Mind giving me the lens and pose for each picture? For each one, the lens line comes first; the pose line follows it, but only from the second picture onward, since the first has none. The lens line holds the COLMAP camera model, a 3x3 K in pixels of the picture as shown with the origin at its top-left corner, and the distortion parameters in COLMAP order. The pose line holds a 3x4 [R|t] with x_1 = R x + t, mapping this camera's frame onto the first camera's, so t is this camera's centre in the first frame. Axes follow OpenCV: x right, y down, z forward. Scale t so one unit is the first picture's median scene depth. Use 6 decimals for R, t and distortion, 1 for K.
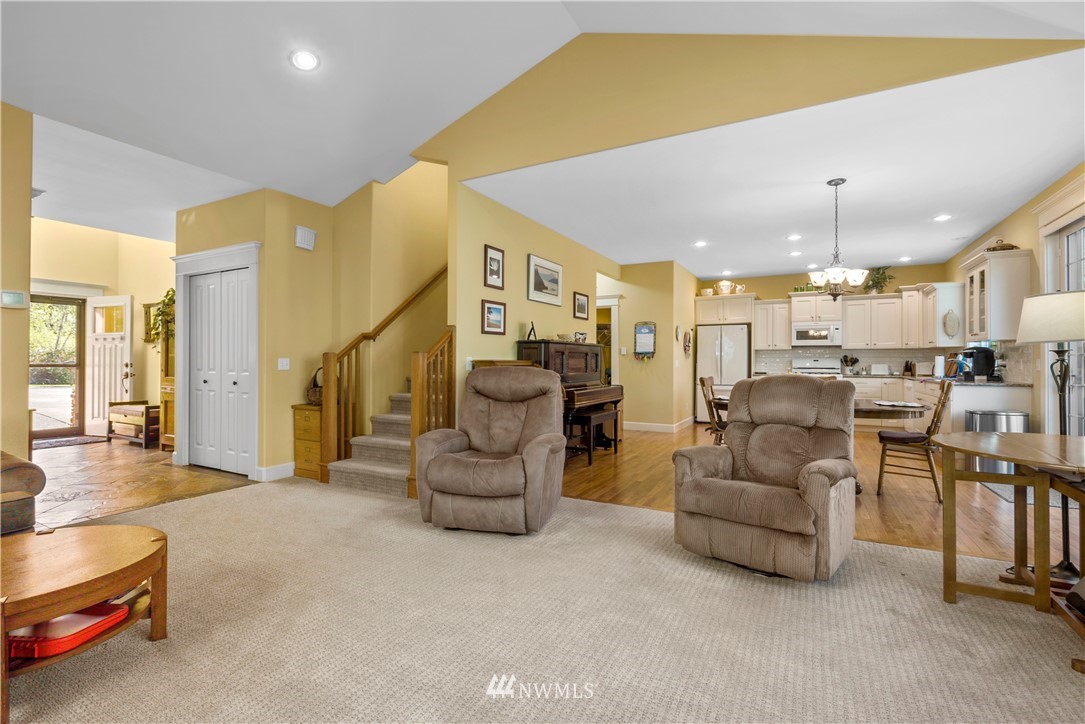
lens RADIAL K [[490.9, 0, 542.1], [0, 490.9, 359.7], [0, 0, 1]] dist [-0.000242, 0.000314]
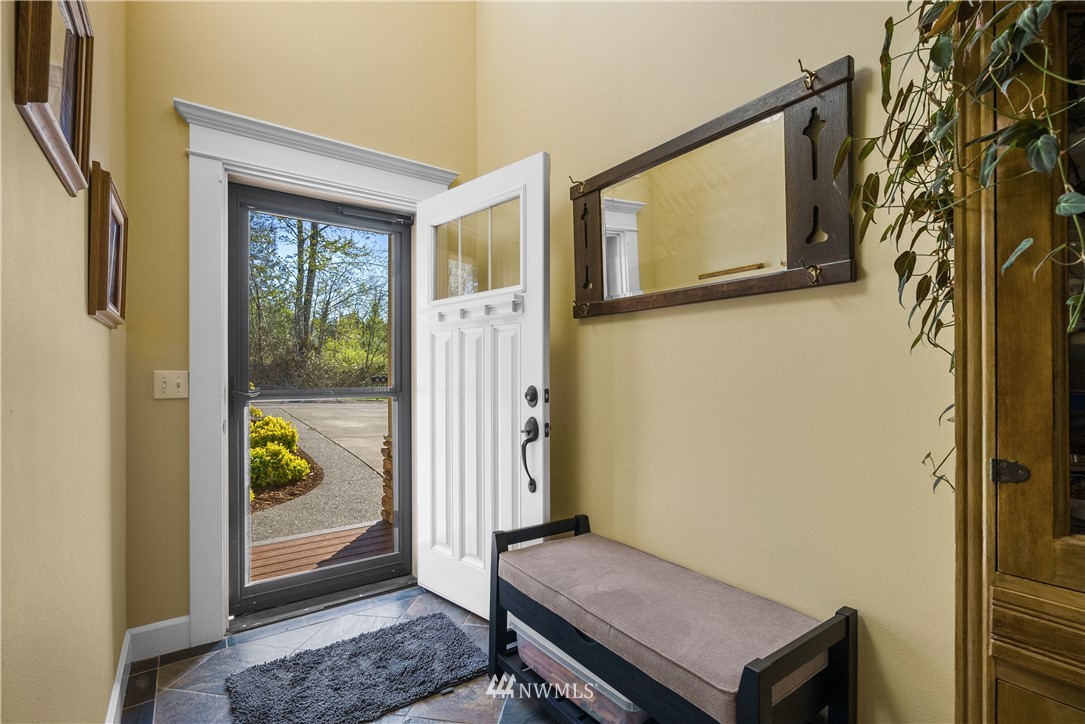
lens RADIAL K [[495.2, 0, 538.6], [0, 495.2, 371.7], [0, 0, 1]] dist [-0.000839, 0.000266]
pose [[0.901445, -0.010054, -0.432776, -0.977404], [0.010295, 0.999945, -0.001786, -0.003150], [0.432770, -0.002845, 0.901500, 1.006999]]
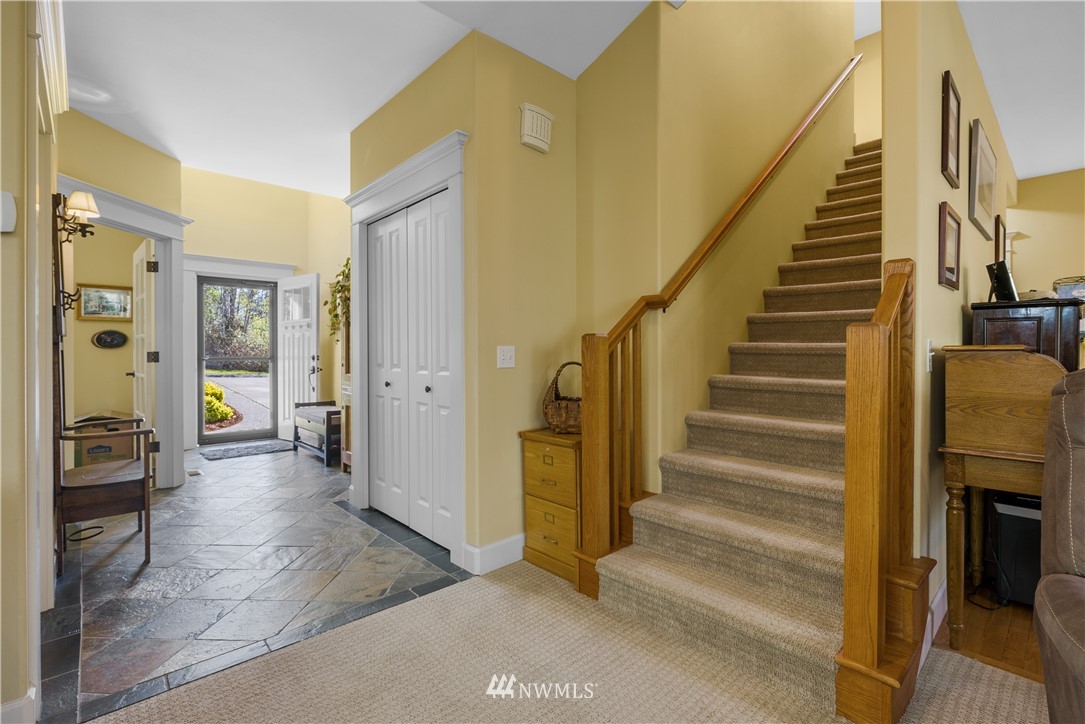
lens RADIAL K [[496.8, 0, 543.9], [0, 496.8, 356.0], [0, 0, 1]] dist [-0.000083, 0.000015]
pose [[0.946802, -0.002871, -0.321805, -0.285371], [0.006827, 0.999914, 0.011165, 0.001919], [0.321746, -0.012768, 0.946740, 0.453897]]
